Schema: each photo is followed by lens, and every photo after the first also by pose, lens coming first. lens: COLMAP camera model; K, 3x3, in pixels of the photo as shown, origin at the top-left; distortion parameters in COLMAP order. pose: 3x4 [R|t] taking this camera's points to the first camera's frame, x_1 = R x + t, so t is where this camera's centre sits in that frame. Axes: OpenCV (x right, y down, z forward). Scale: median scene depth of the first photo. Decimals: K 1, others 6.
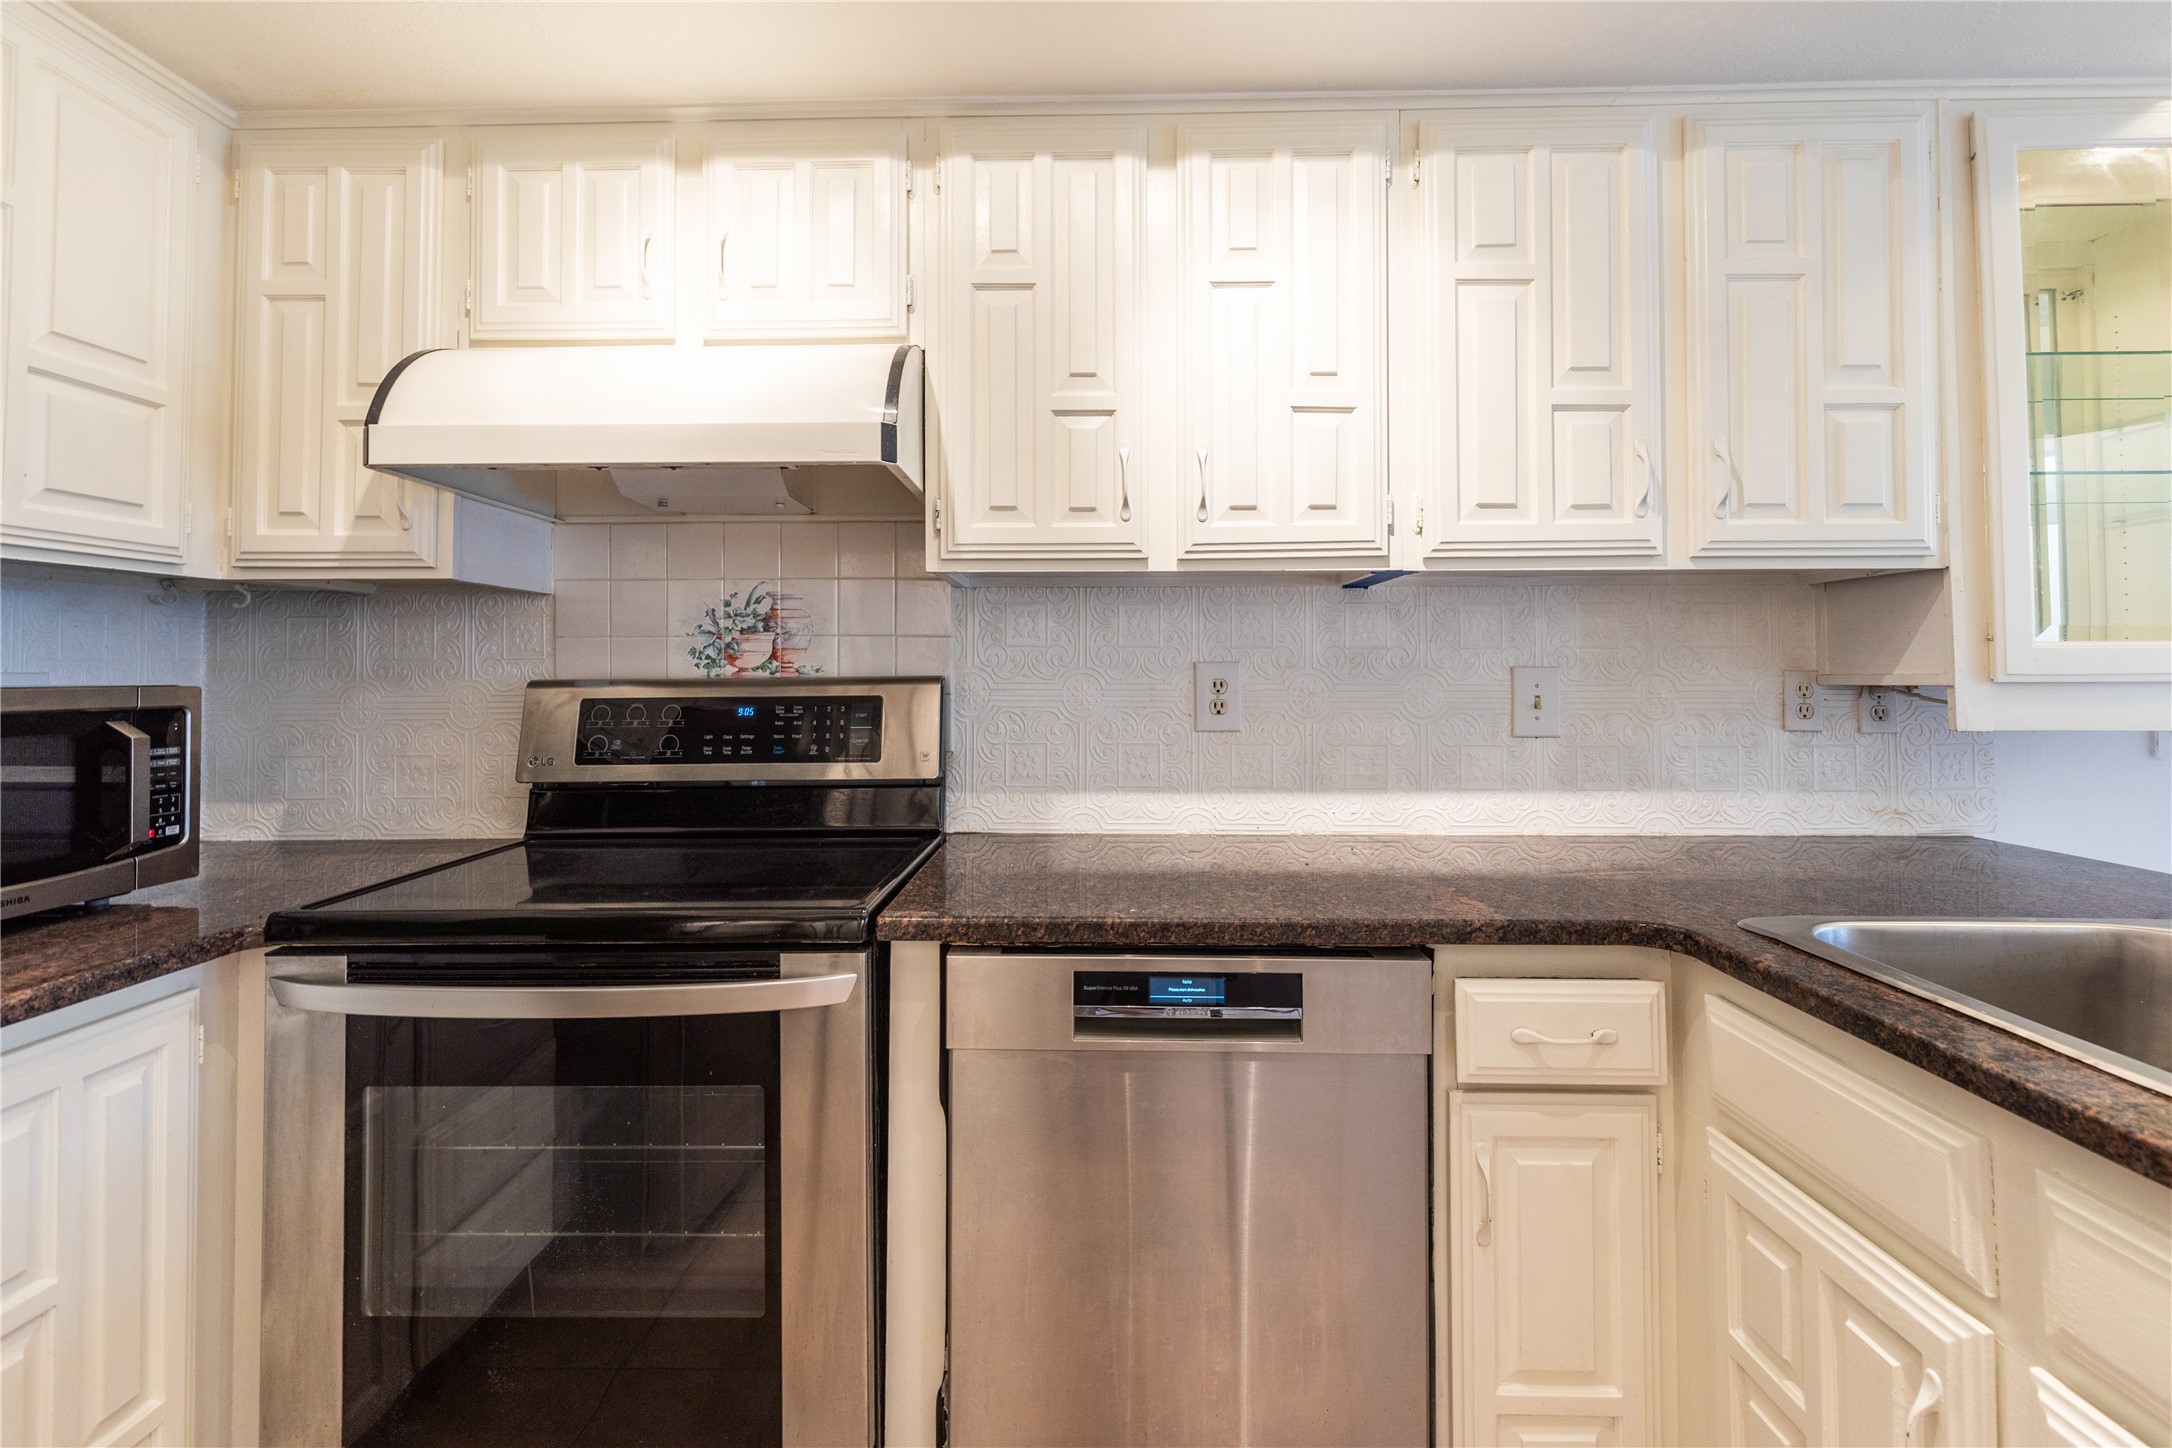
lens RADIAL K [[1018.0, 0, 1071.8], [0, 1018.0, 649.8], [0, 0, 1]] dist [0.005888, -0.000564]
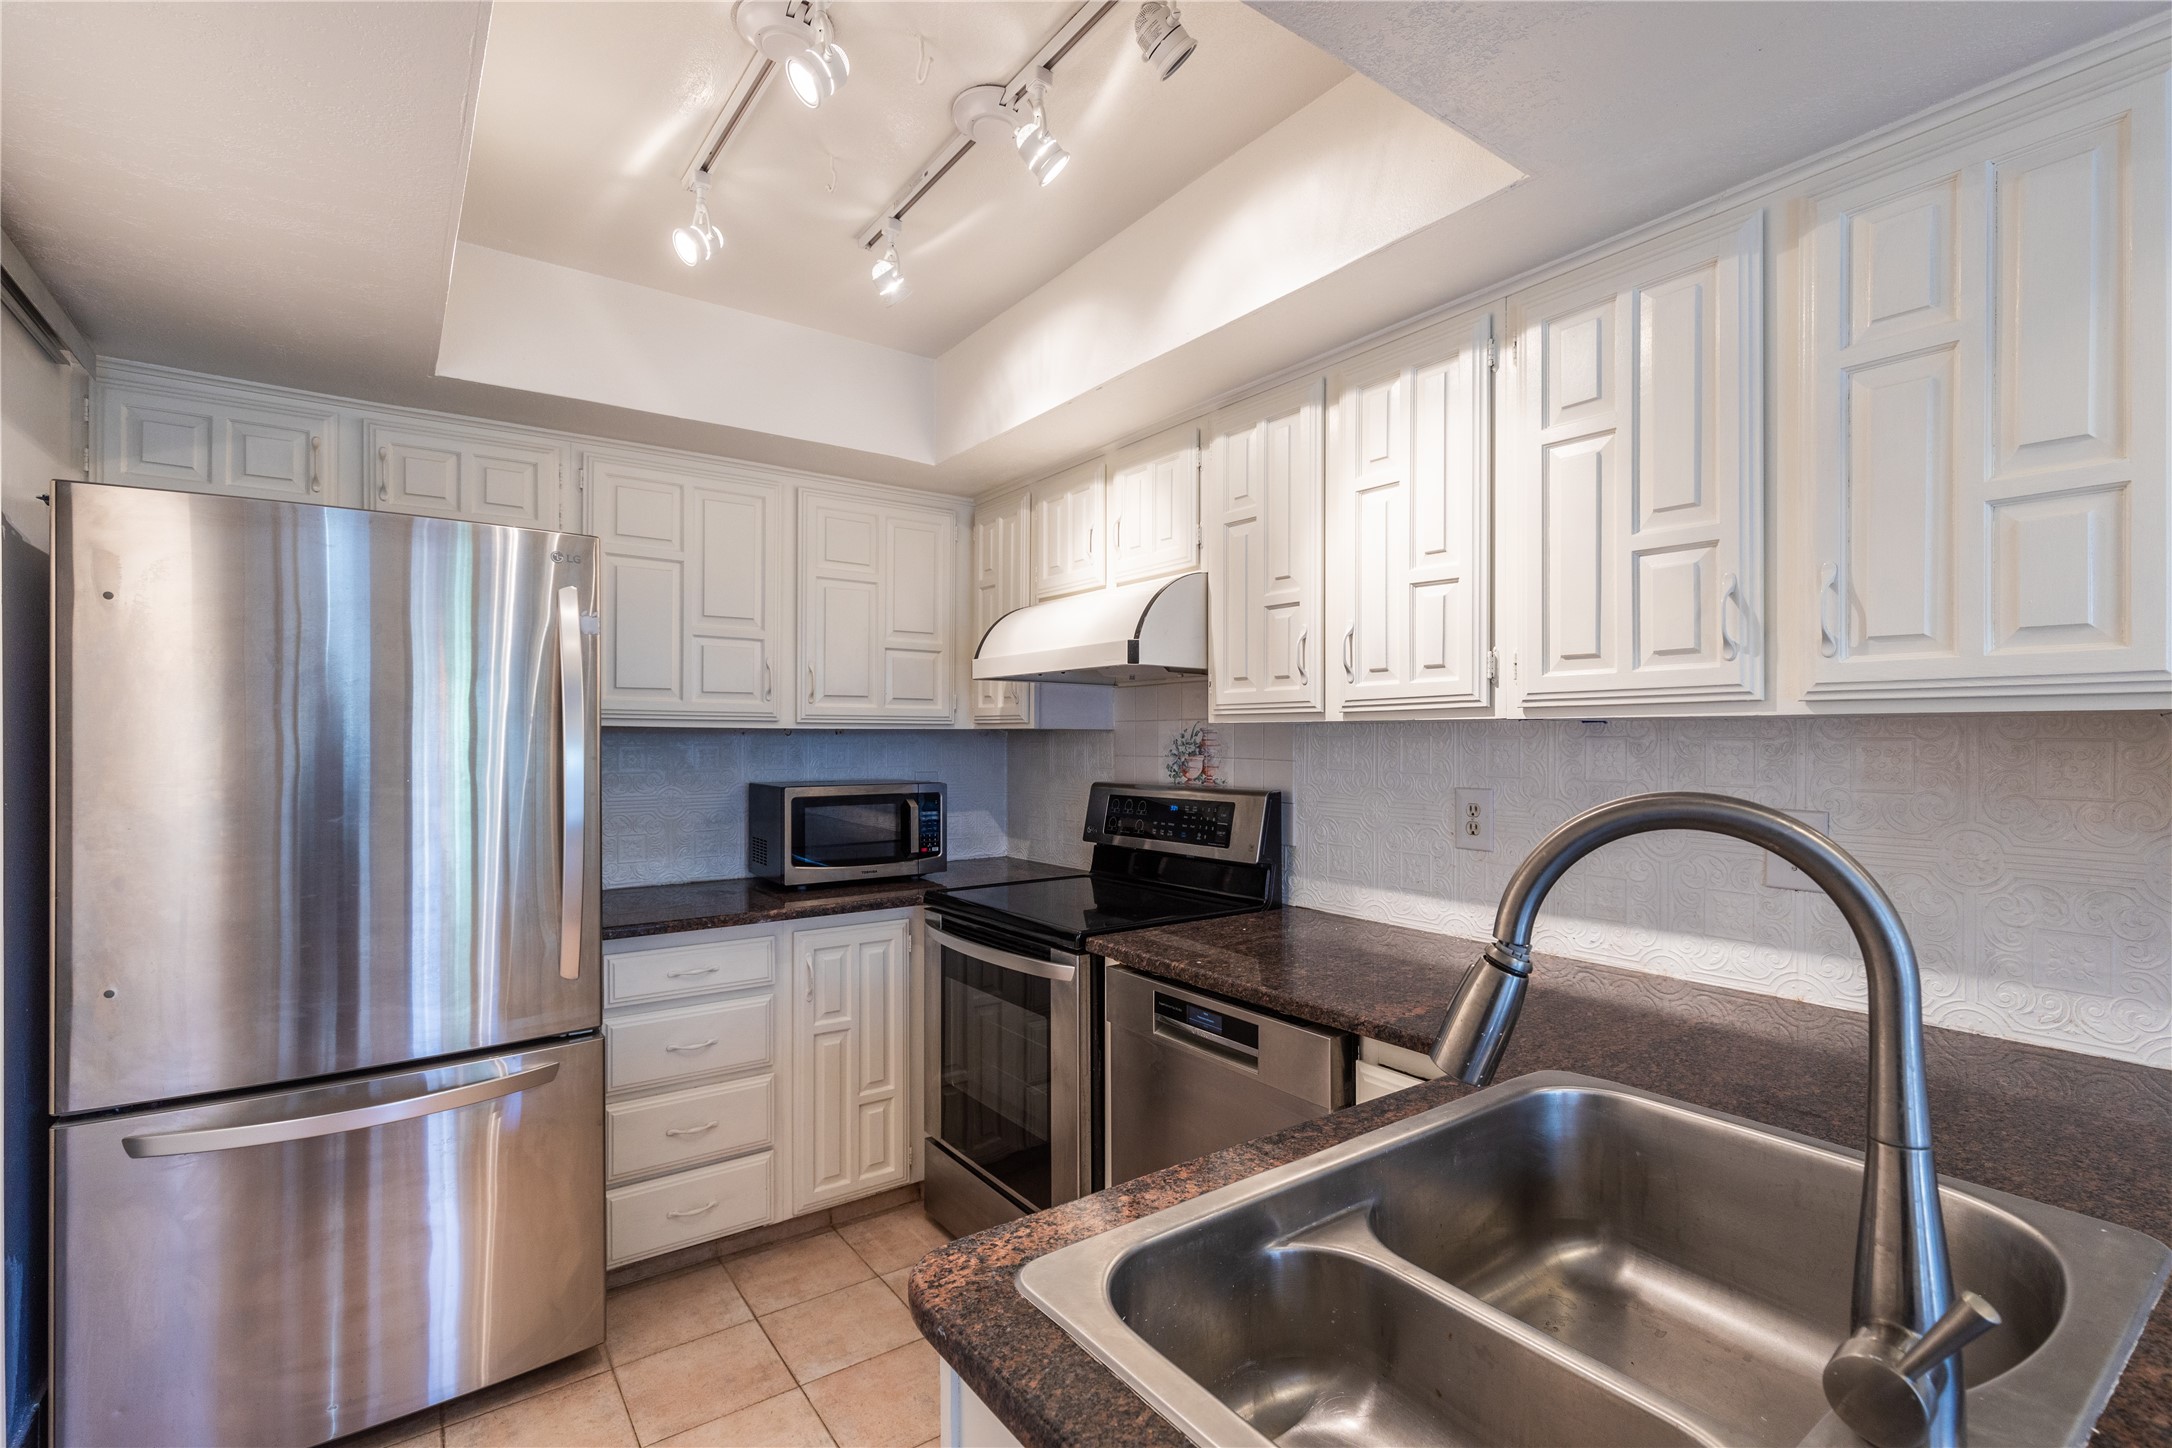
lens RADIAL K [[983.5, 0, 1099.4], [0, 983.5, 737.4], [0, 0, 1]] dist [0.002970, -0.000249]
pose [[0.609213, 0.003130, -0.793001, 0.904408], [0.015481, 0.999755, 0.015839, -0.082089], [0.792856, -0.021926, 0.609015, 0.003138]]
